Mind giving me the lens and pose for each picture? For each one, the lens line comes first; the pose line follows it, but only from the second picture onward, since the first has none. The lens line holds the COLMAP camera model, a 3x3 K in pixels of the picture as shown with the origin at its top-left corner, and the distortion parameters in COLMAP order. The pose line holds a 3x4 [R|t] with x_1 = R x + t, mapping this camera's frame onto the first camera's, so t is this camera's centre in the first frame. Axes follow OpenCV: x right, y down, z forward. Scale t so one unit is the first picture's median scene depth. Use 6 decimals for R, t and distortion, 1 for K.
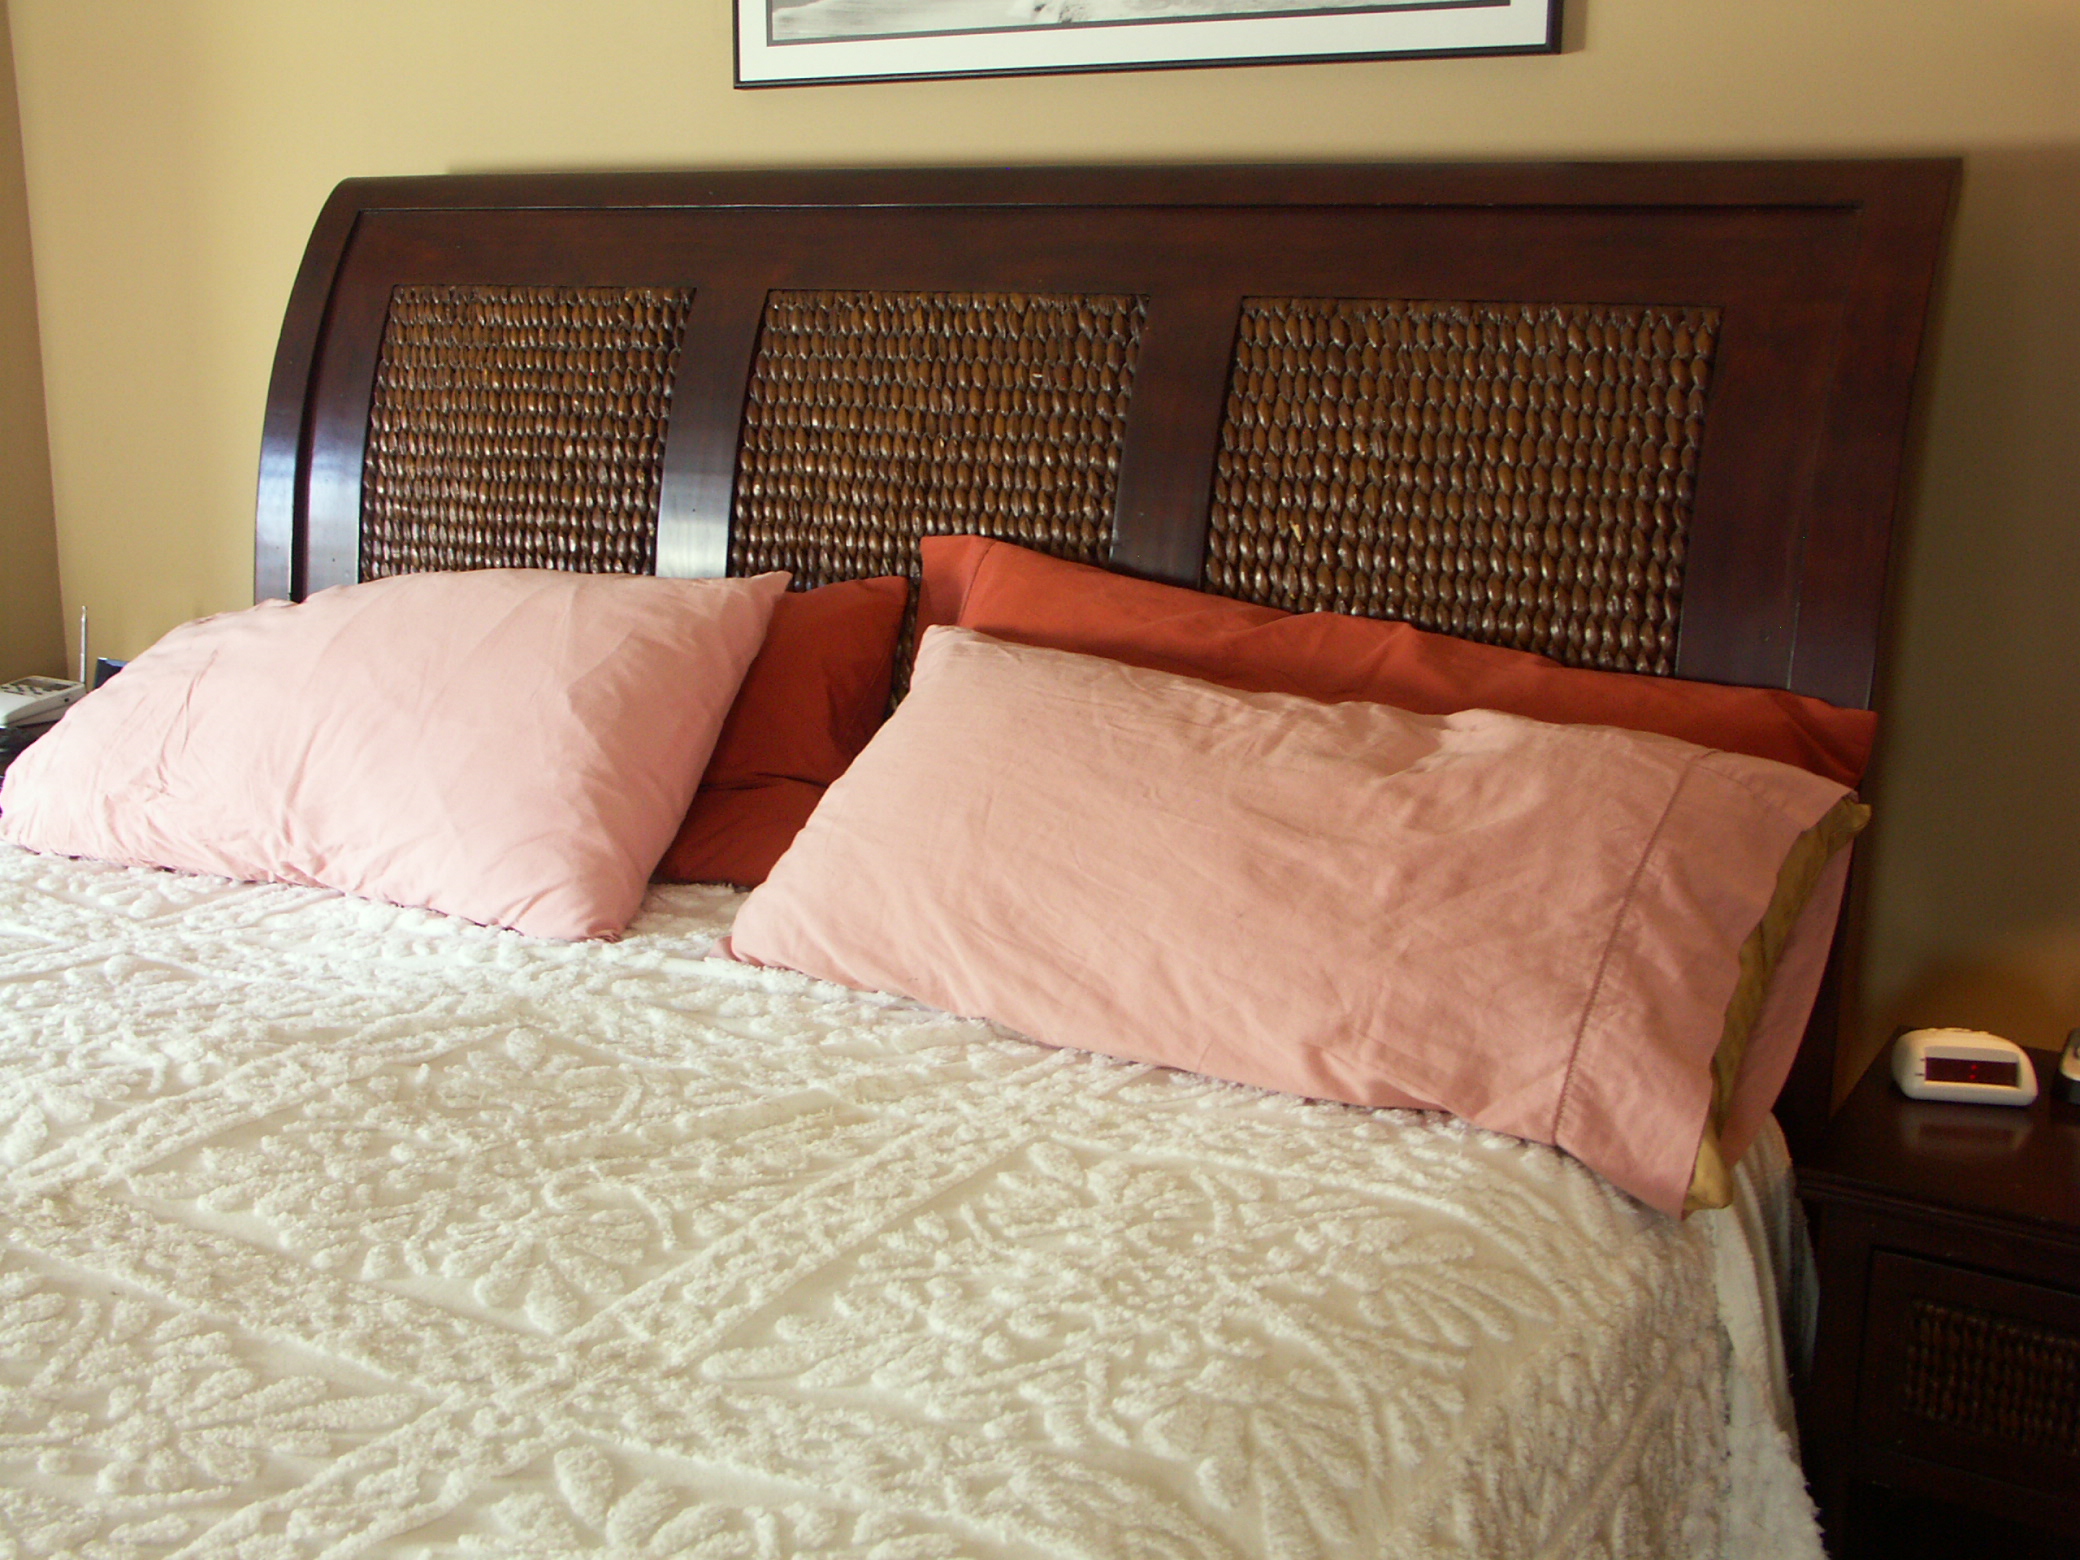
lens RADIAL K [[2232.1, 0, 1040.0], [0, 2232.1, 780.0], [0, 0, 1]] dist [-0.083900, 0.014407]
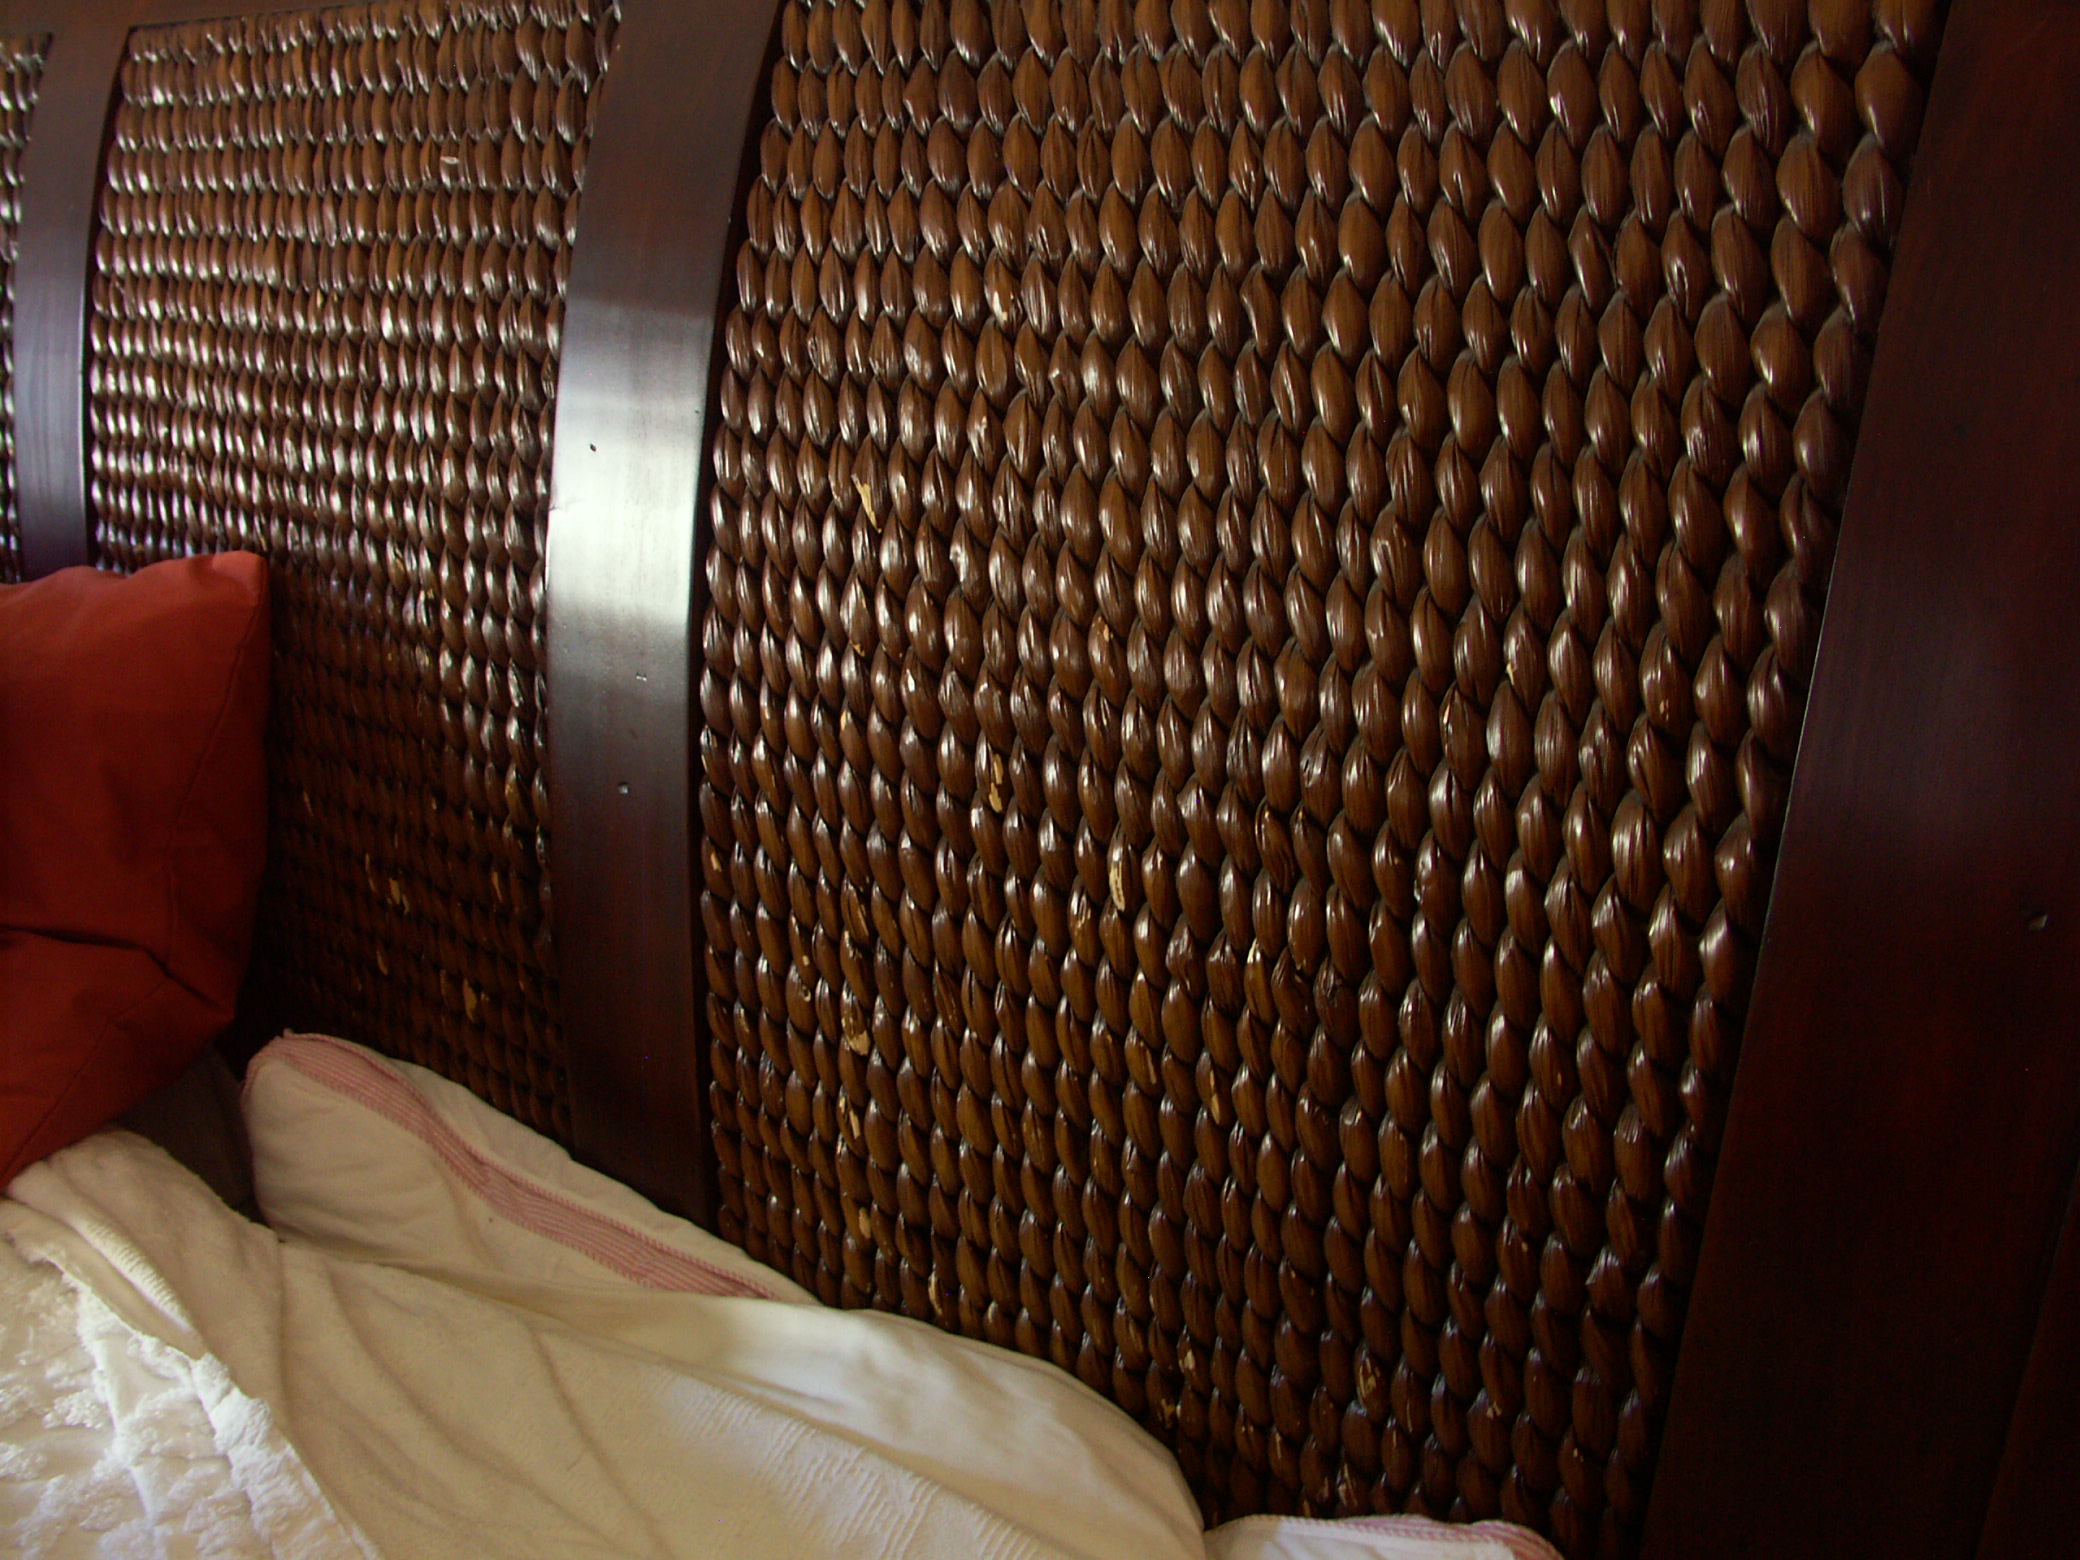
lens RADIAL K [[1773.0, 0, 996.3], [0, 1773.0, 767.7], [0, 0, 1]] dist [-0.191873, 0.176208]
pose [[0.993195, 0.037149, -0.110381, 0.184161], [-0.024586, 0.993283, 0.113071, -0.101481], [0.113840, -0.109588, 0.987437, 0.676587]]
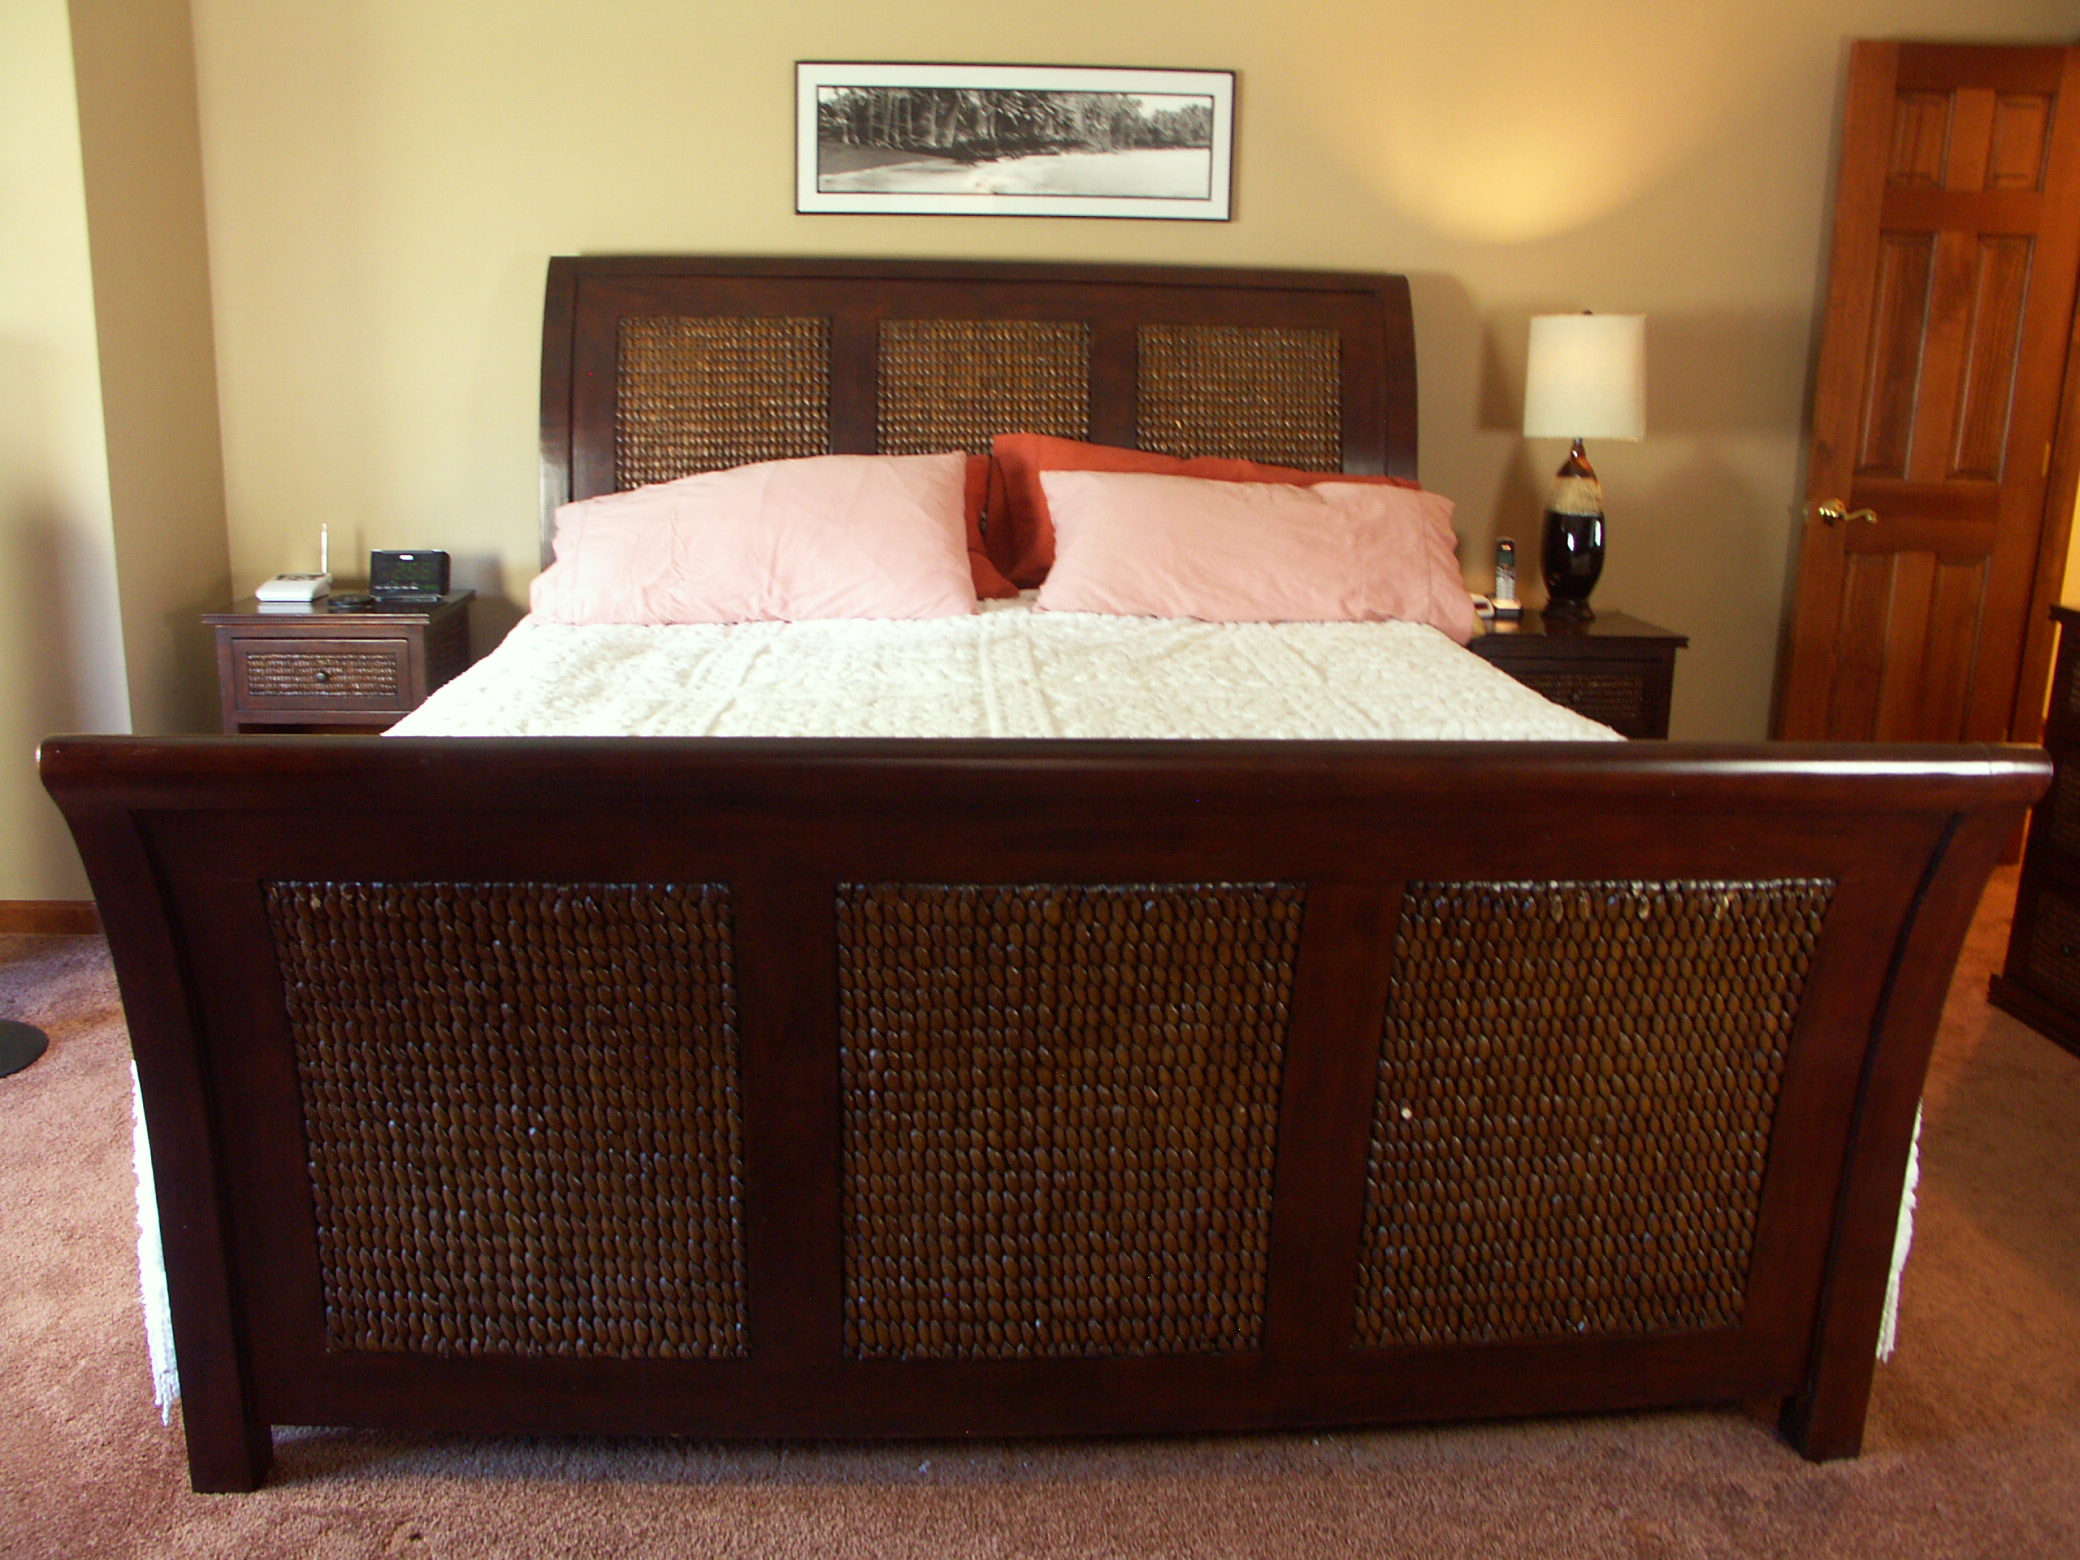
lens RADIAL K [[1686.2, 0, 1040.0], [0, 1686.2, 780.0], [0, 0, 1]] dist [-0.184774, -0.001563]
pose [[0.836718, -0.135797, 0.530530, -0.992811], [0.110704, 0.990709, 0.078991, 0.103925], [-0.536328, -0.007361, 0.843977, -0.396370]]
